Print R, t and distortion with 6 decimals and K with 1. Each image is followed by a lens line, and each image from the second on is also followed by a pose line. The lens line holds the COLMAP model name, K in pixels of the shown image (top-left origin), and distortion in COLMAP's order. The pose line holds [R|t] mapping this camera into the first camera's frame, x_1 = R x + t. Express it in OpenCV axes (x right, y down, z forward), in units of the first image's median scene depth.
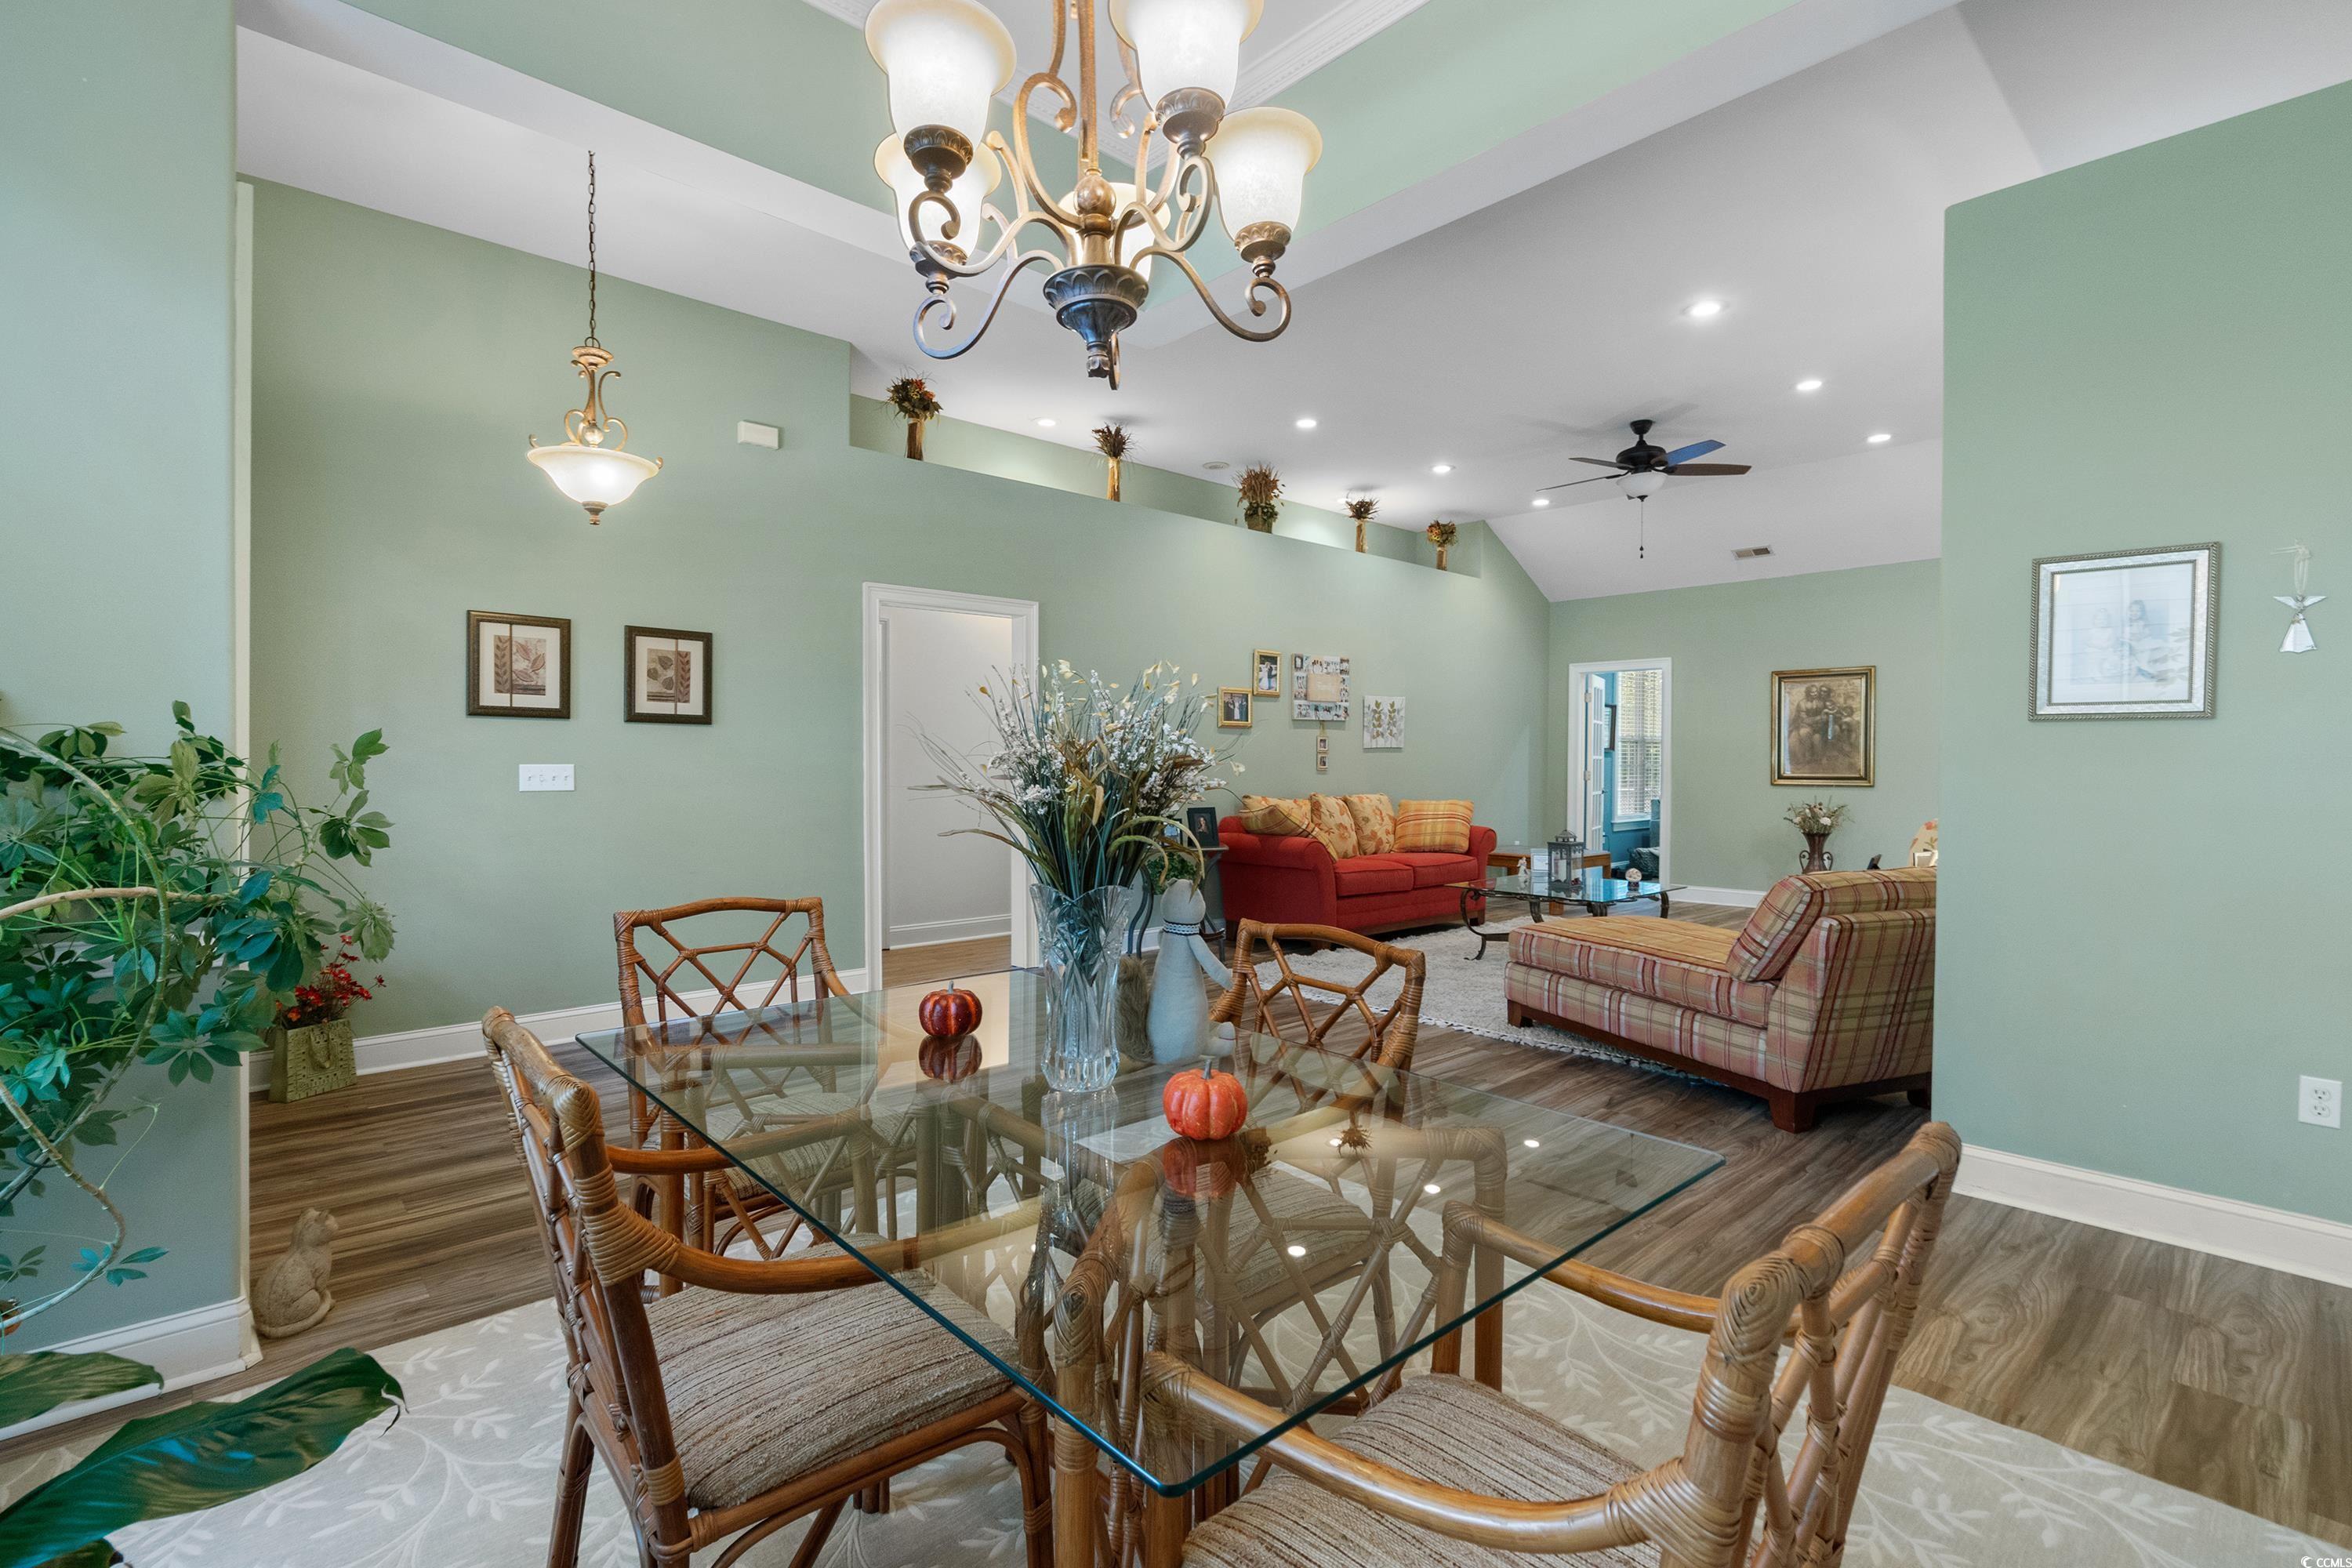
lens RADIAL K [[1079.9, 0, 1172.7], [0, 1079.9, 778.2], [0, 0, 1]] dist [-0.000421, 0.000213]
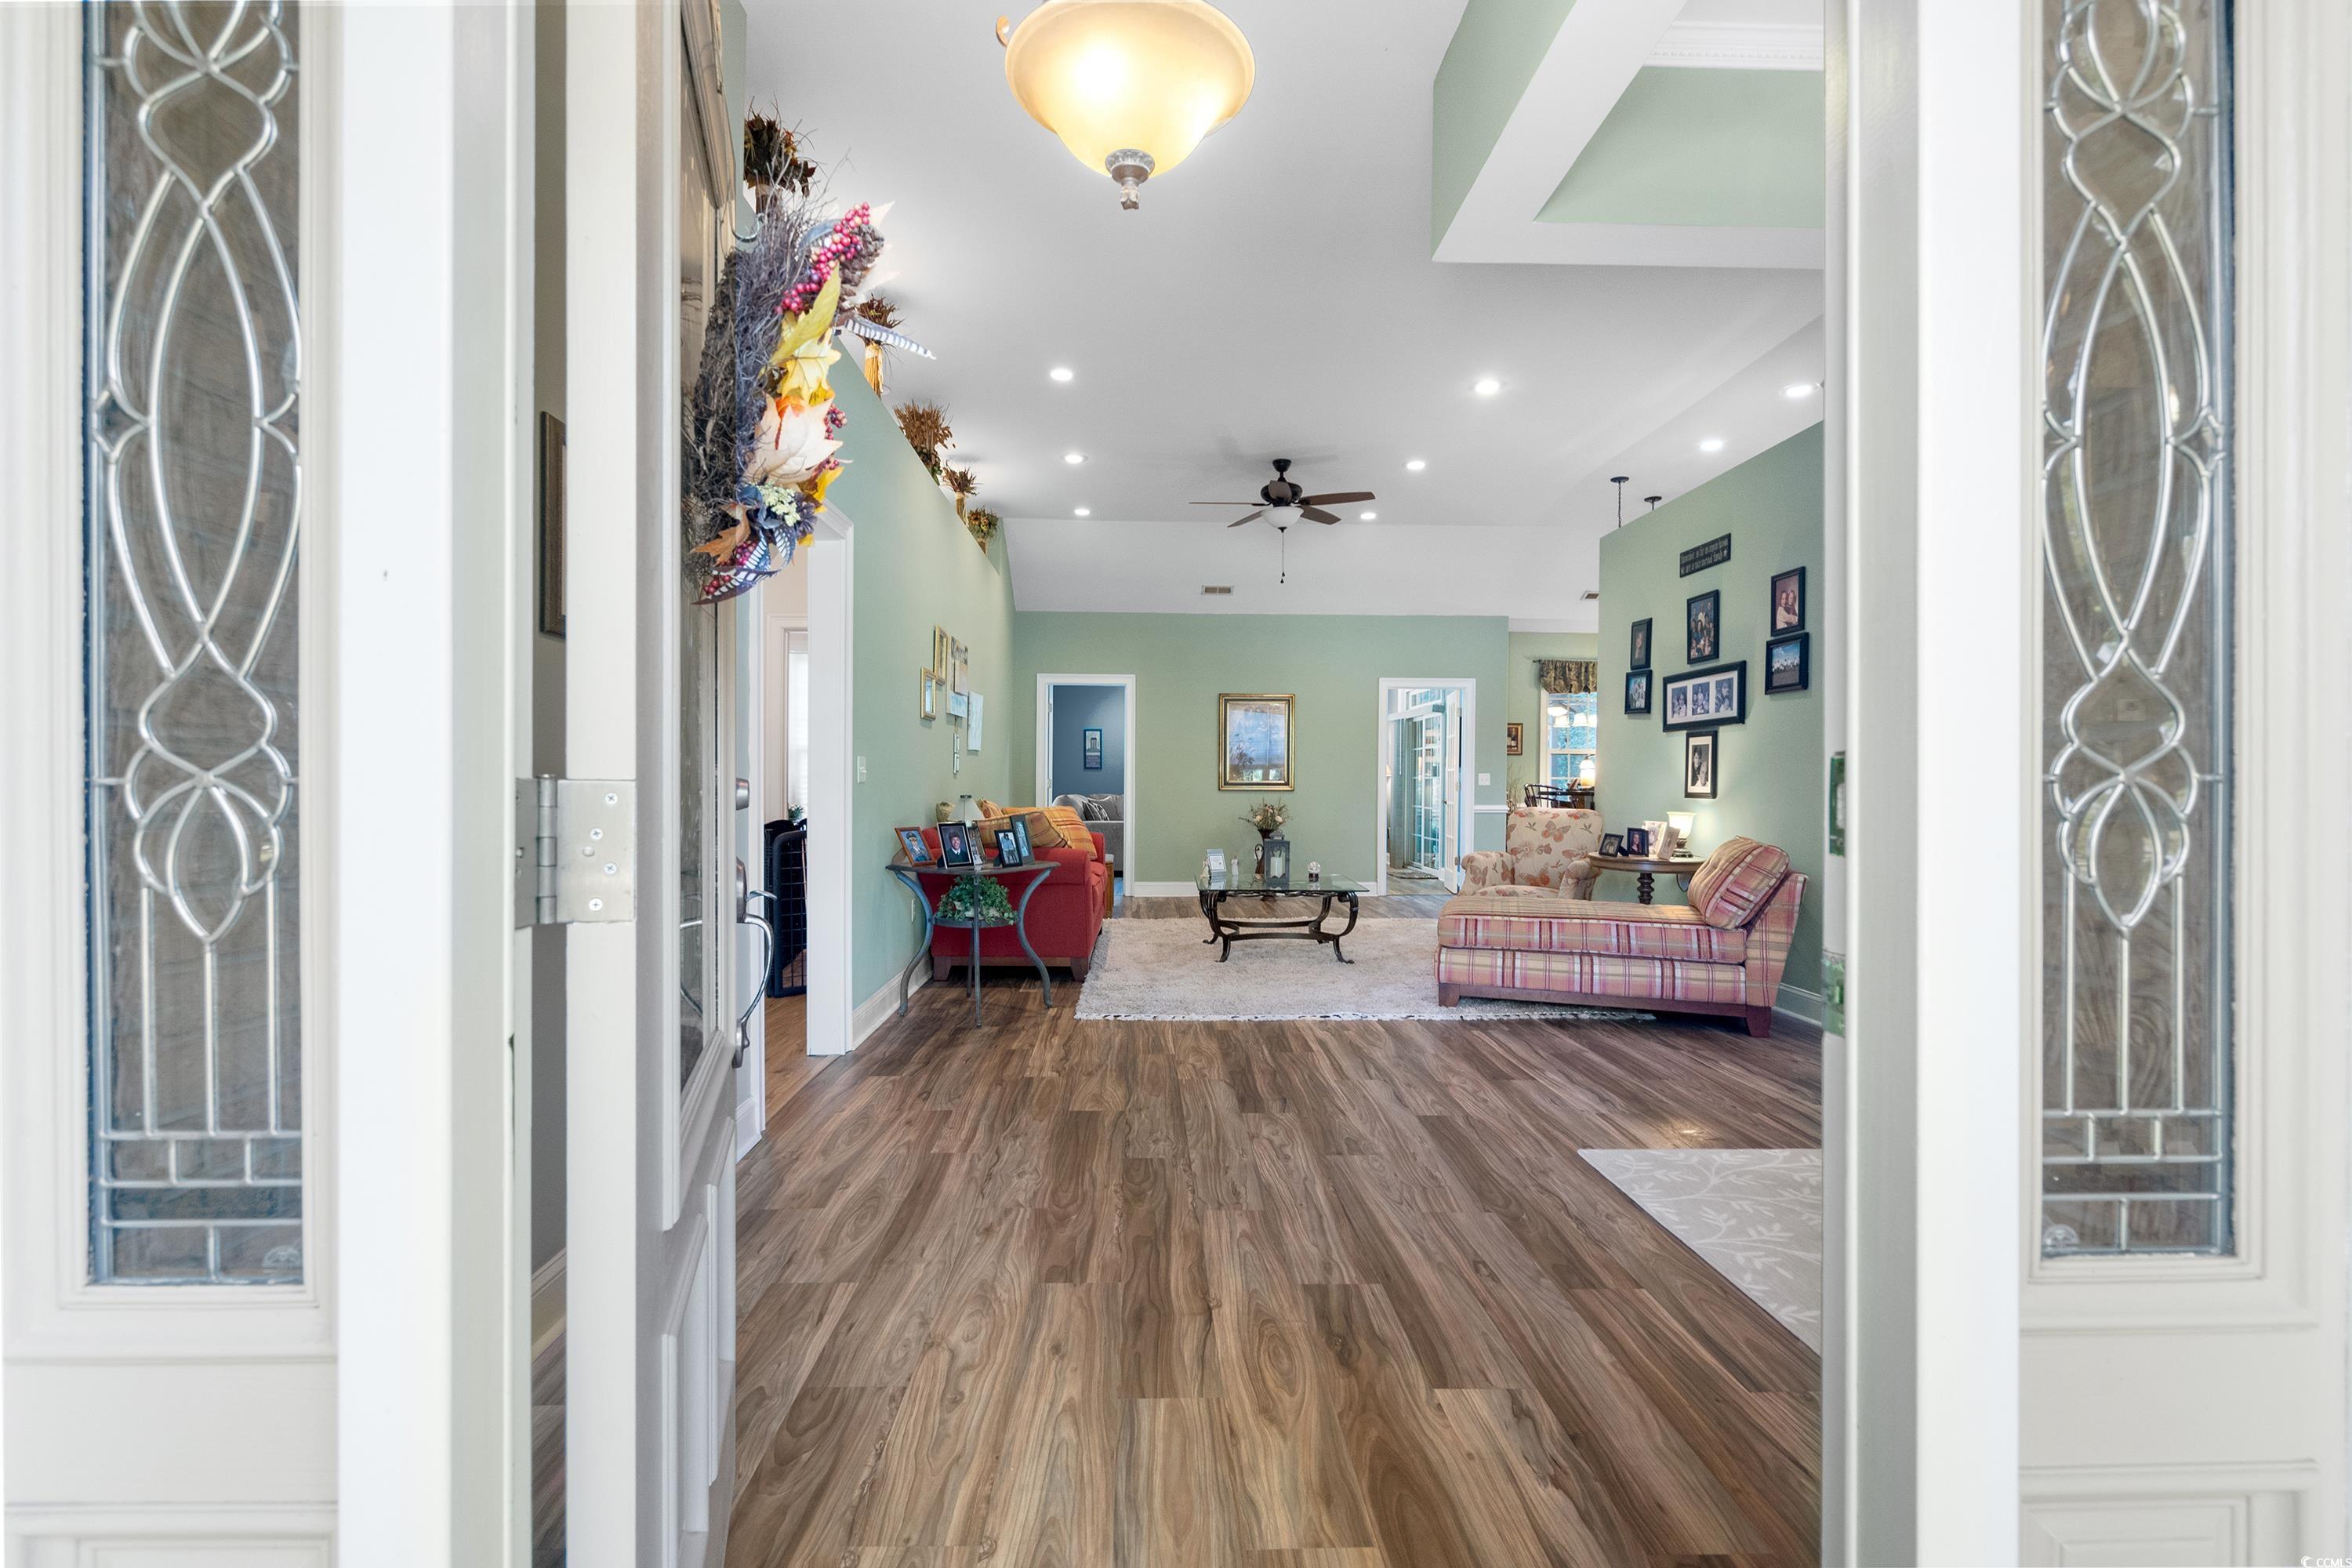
lens RADIAL K [[1076.6, 0, 1176.0], [0, 1076.6, 784.0], [0, 0, 1]] dist [0.001030, 0.000490]
pose [[0.648126, 0.000883, 0.761532, -0.410010], [0.007489, 0.999944, -0.007533, 0.009074], [-0.761496, 0.010585, 0.648083, 0.312848]]
